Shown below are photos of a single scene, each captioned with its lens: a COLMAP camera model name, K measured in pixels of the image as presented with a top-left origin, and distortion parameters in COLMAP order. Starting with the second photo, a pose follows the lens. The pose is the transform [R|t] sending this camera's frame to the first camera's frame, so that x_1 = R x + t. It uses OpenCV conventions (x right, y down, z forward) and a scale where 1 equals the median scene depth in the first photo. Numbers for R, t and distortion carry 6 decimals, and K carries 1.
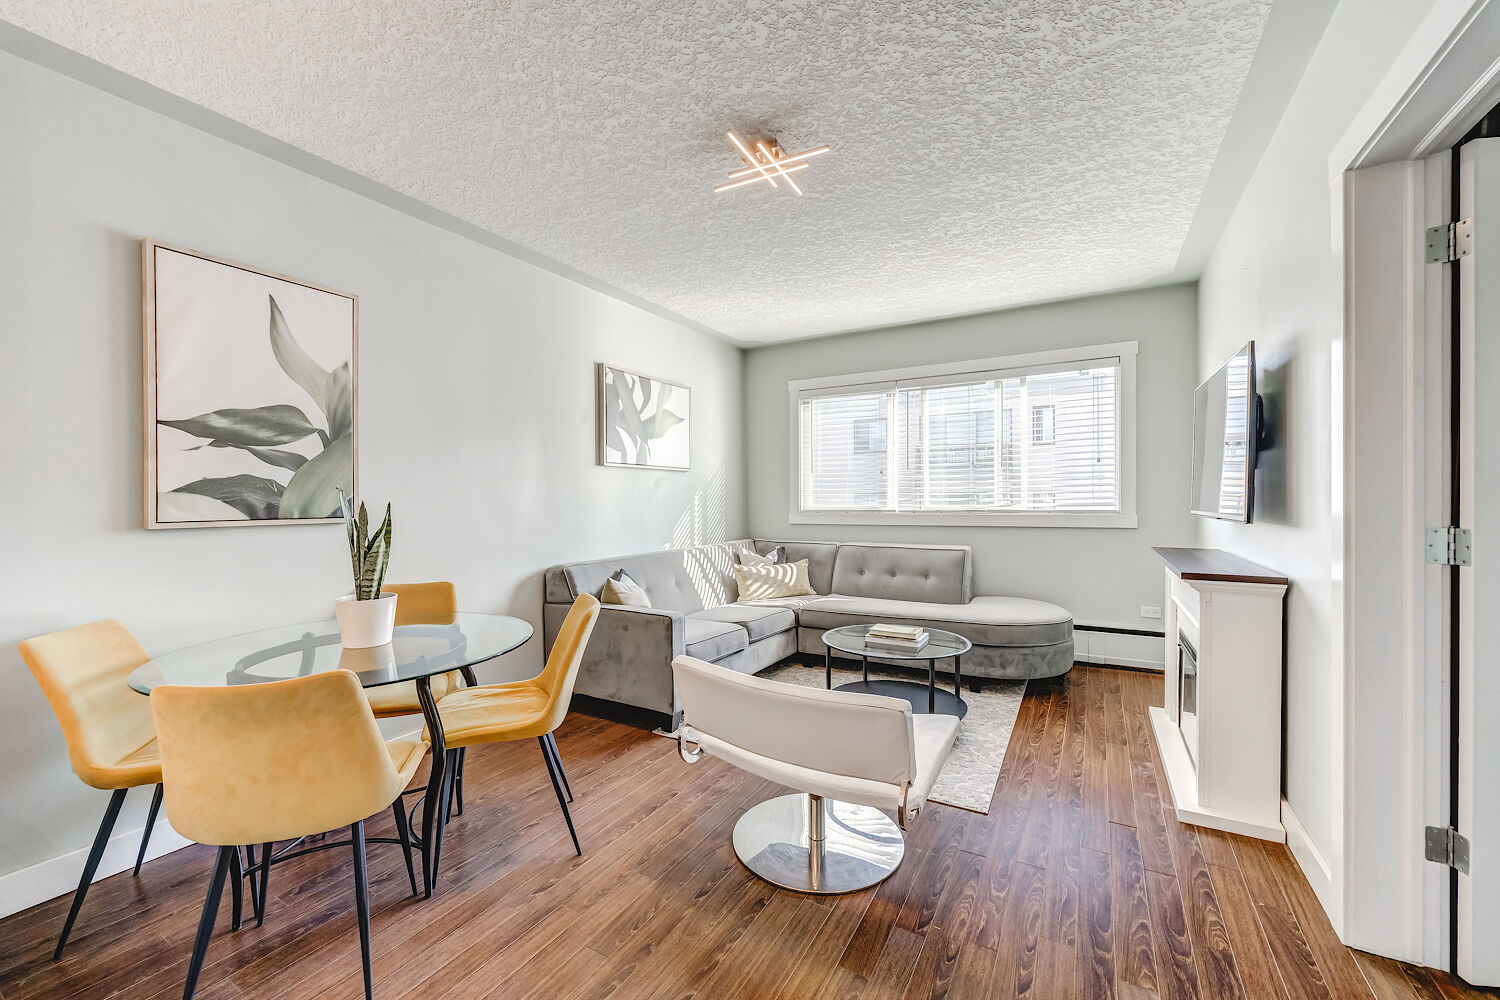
lens RADIAL K [[580.0, 0, 771.3], [0, 580.0, 500.4], [0, 0, 1]] dist [-0.010777, 0.000046]
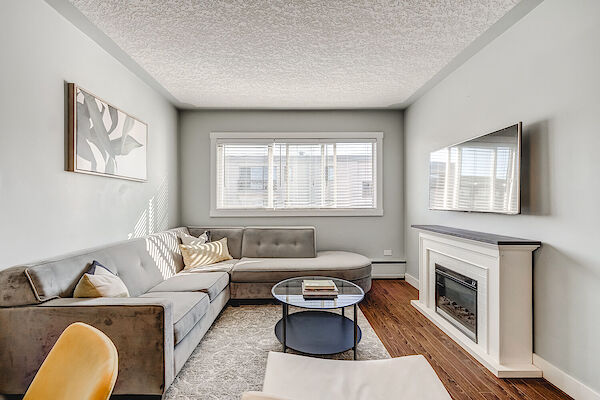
lens RADIAL K [[251.3, 0, 300.0], [0, 251.3, 200.0], [0, 0, 1]] dist [0.001707, -0.000010]
pose [[0.875423, 0.008789, 0.483278, -0.124003], [-0.001819, 0.999887, -0.014890, 0.002844], [-0.483355, 0.012156, 0.875340, 0.313026]]
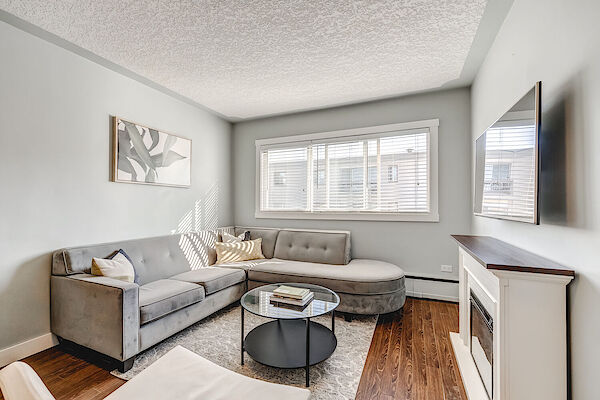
lens RADIAL K [[255.1, 0, 300.0], [0, 255.1, 200.0], [0, 0, 1]] dist [0.001904, 0.000027]
pose [[0.995982, 0.008813, 0.089117, 0.132716], [-0.006847, 0.999727, -0.022343, 0.000844], [-0.089290, 0.021643, 0.995771, 0.249729]]
